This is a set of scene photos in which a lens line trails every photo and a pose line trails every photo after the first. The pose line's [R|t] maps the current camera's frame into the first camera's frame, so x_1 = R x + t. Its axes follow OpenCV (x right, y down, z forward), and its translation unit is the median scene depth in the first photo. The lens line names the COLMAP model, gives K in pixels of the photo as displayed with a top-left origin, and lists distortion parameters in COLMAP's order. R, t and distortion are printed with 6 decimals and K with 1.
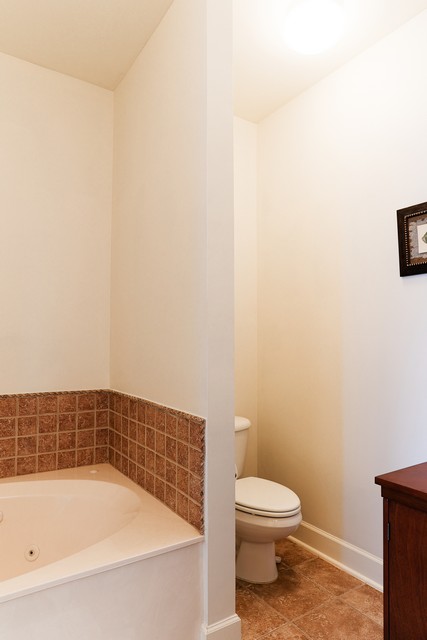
lens RADIAL K [[395.1, 0, 214.7], [0, 395.1, 322.0], [0, 0, 1]] dist [-0.025431, 0.001813]
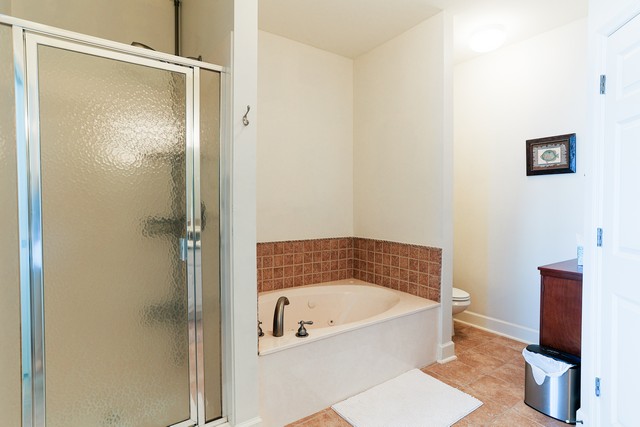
lens RADIAL K [[327.8, 0, 324.2], [0, 327.8, 210.4], [0, 0, 1]] dist [-0.025287, 0.013235]
pose [[0.999284, -0.001049, 0.037816, -0.558677], [-0.001603, 0.997545, 0.070012, -0.057683], [-0.037797, -0.070022, 0.996829, -0.535200]]
